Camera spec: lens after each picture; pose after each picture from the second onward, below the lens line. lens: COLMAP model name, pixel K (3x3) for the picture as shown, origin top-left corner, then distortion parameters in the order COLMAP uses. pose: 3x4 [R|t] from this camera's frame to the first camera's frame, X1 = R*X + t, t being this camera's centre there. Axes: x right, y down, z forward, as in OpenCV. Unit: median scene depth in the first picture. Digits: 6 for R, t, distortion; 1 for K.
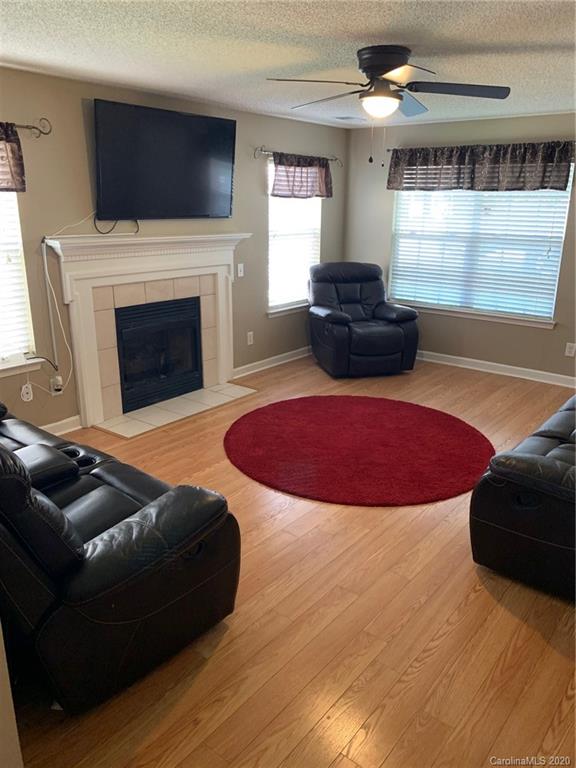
lens RADIAL K [[587.1, 0, 283.0], [0, 587.1, 382.3], [0, 0, 1]] dist [0.021948, -0.021434]
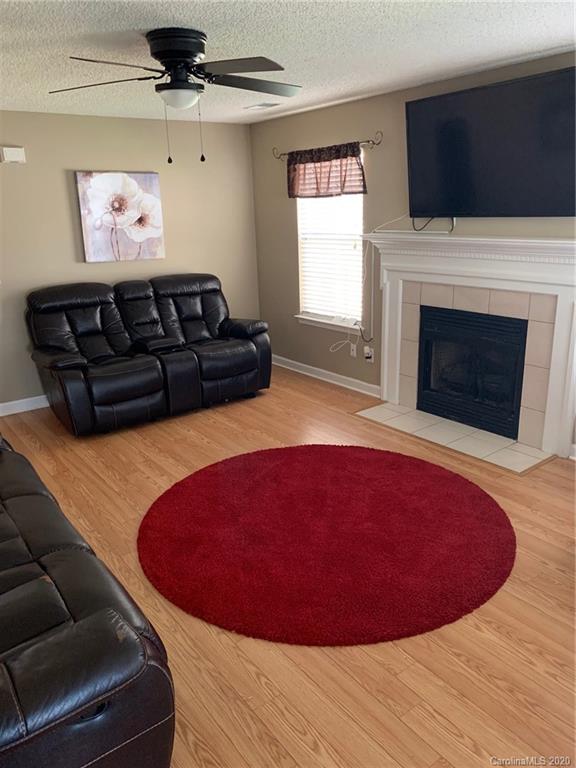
lens RADIAL K [[587.1, 0, 287.5], [0, 587.1, 379.6], [0, 0, 1]] dist [0.021948, -0.021434]
pose [[-0.241247, 0.280515, -0.929038, 0.762194], [-0.251853, 0.906417, 0.339084, -0.300643], [0.937214, 0.315784, -0.148022, 0.997492]]
